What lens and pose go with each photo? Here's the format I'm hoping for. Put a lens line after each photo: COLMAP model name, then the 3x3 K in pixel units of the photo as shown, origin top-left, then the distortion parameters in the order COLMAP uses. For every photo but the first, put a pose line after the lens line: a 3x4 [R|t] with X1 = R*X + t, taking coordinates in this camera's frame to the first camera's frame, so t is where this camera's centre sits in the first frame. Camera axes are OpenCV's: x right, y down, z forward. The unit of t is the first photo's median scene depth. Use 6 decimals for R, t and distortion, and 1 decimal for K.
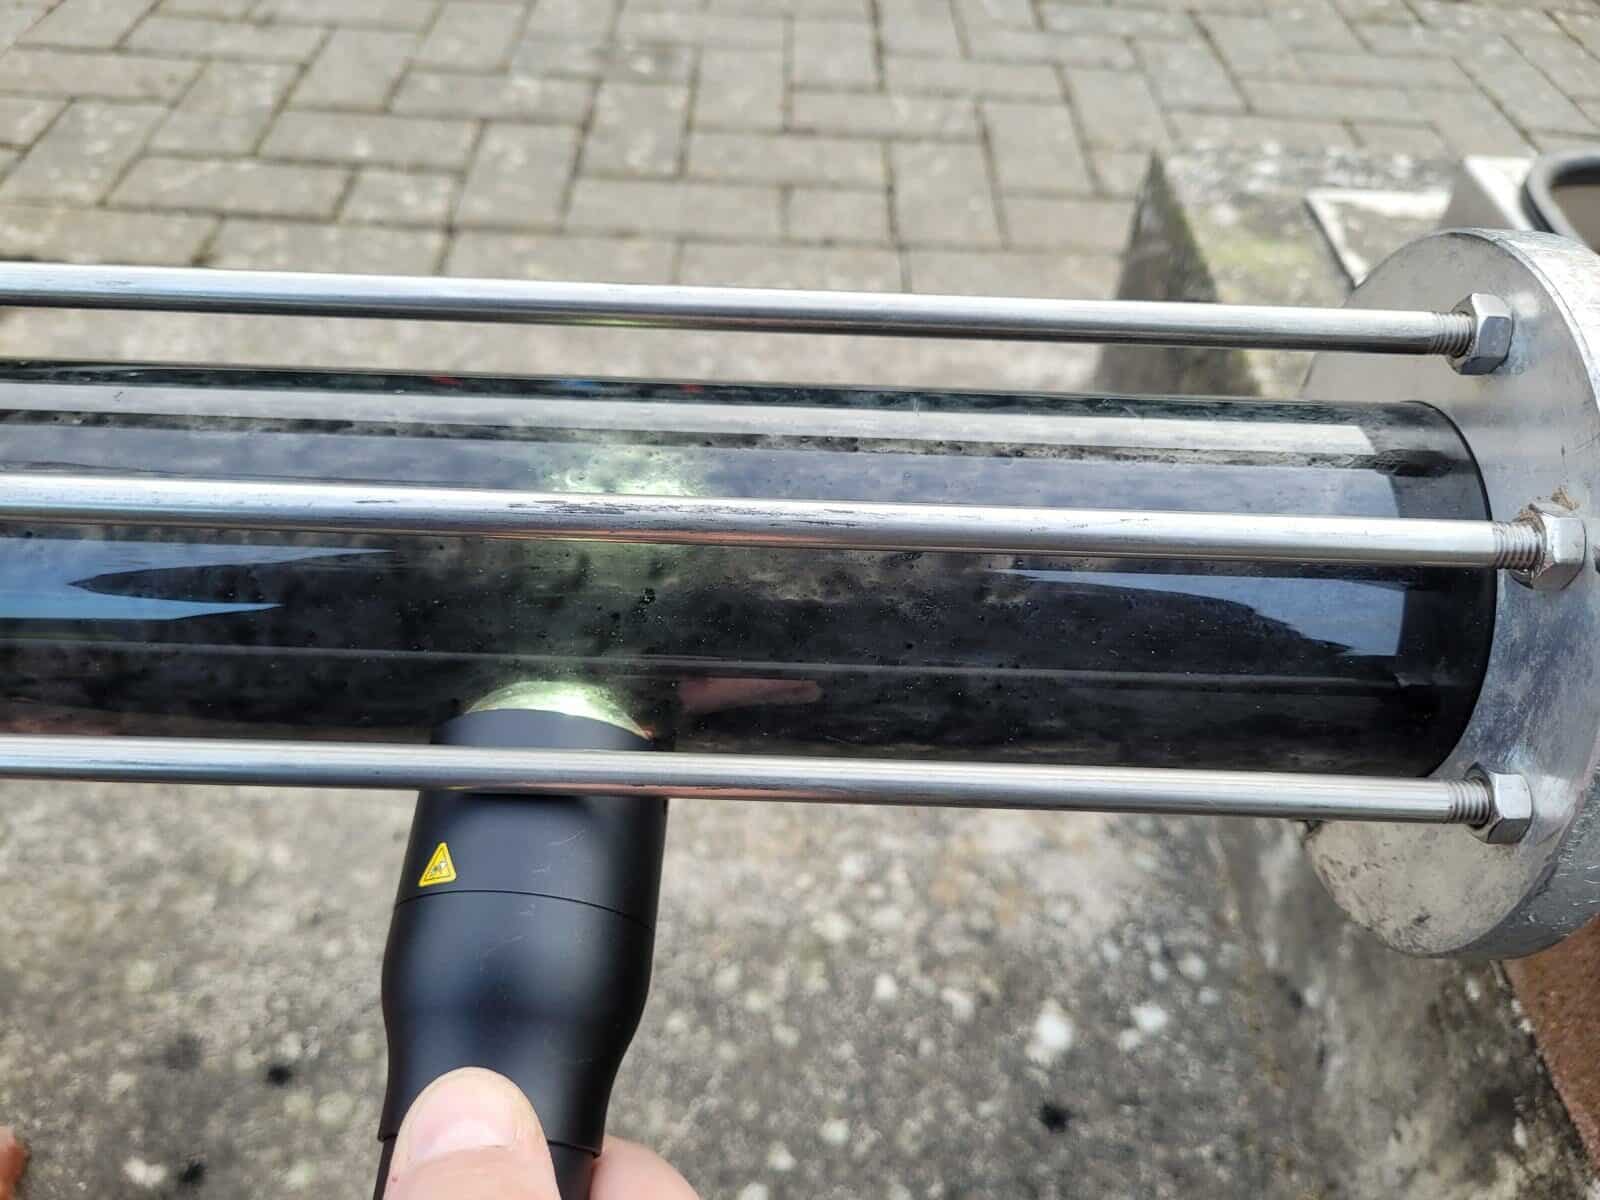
lens RADIAL K [[1193.1, 0, 802.9], [0, 1193.1, 602.1], [0, 0, 1]] dist [-0.032863, -0.005879]
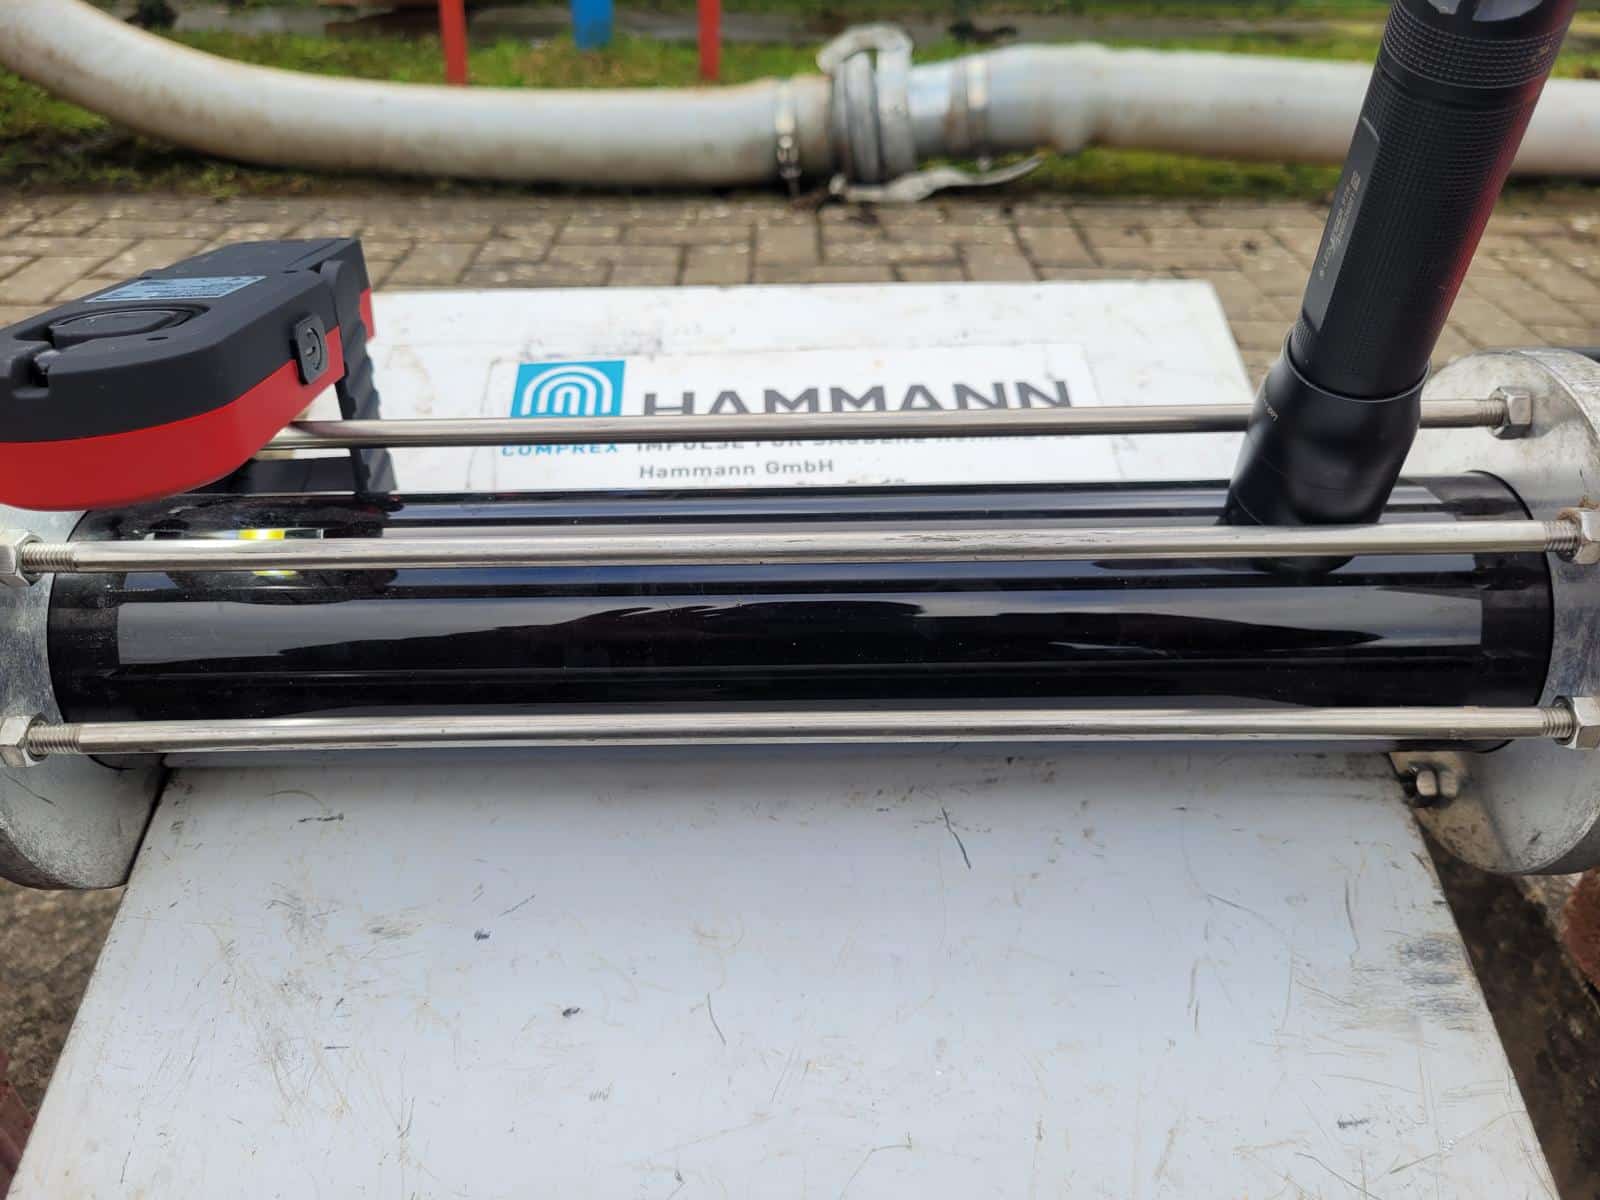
lens RADIAL K [[1193.1, 0, 797.7], [0, 1193.1, 599.1], [0, 0, 1]] dist [-0.032863, -0.005879]
pose [[0.999099, -0.042123, -0.005172, -0.308028], [0.040096, 0.976828, -0.210238, 0.269018], [0.013908, 0.209842, 0.977636, -0.388500]]
